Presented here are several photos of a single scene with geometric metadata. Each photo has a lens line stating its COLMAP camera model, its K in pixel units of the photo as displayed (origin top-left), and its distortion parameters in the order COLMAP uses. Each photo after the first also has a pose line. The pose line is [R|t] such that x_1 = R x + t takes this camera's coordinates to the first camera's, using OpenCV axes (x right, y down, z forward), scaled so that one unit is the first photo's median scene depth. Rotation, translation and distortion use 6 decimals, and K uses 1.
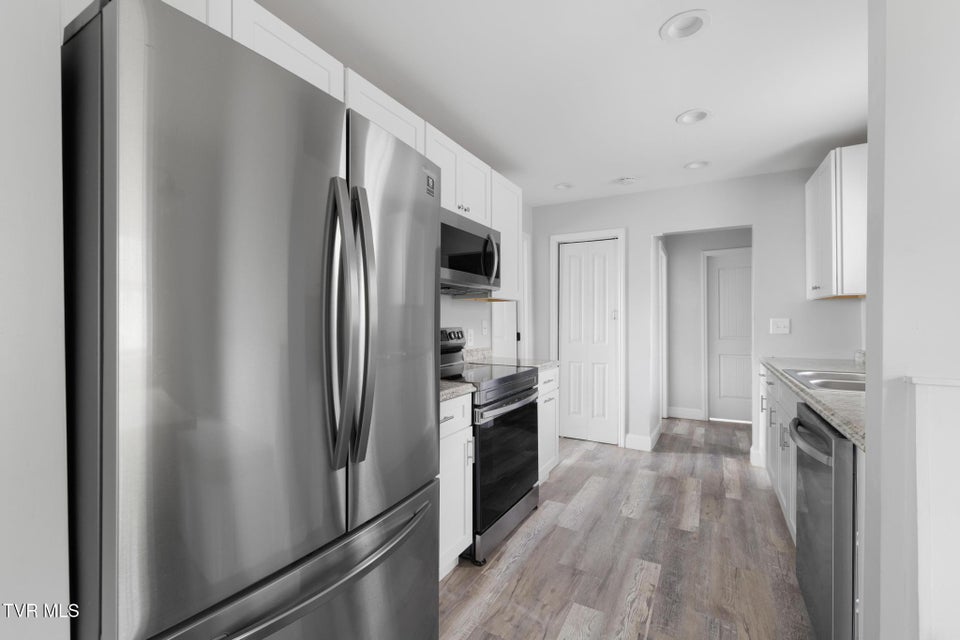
lens RADIAL K [[407.5, 0, 482.0], [0, 407.5, 319.5], [0, 0, 1]] dist [0.002835, -0.000011]
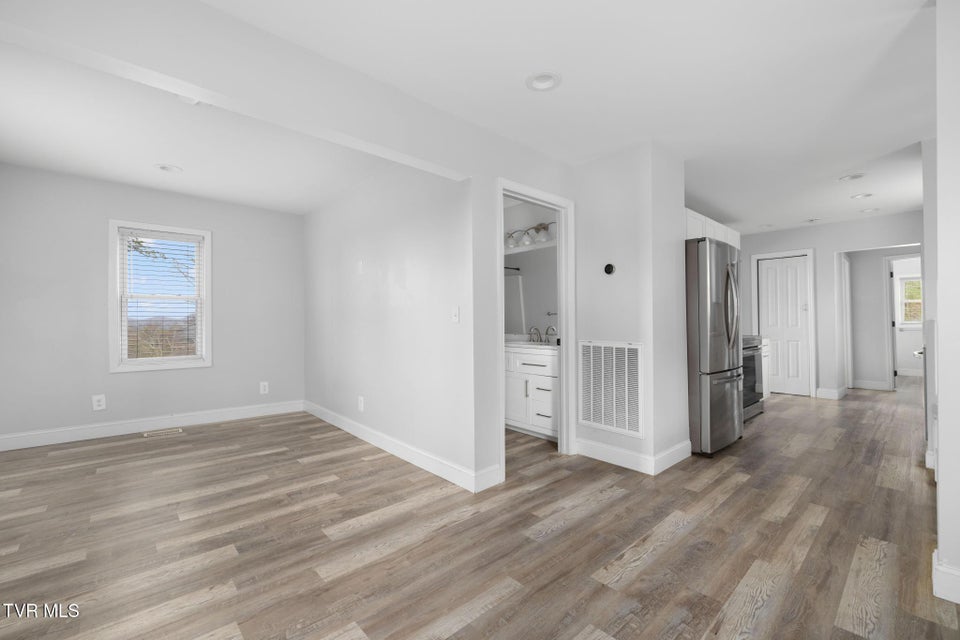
lens RADIAL K [[402.1, 0, 480.0], [0, 402.1, 320.0], [0, 0, 1]] dist [0.001631, -0.000229]
pose [[0.947954, -0.013047, -0.318139, -0.328414], [0.010806, 0.999903, -0.008807, 0.033901], [0.318223, 0.004911, 0.948003, -0.754407]]
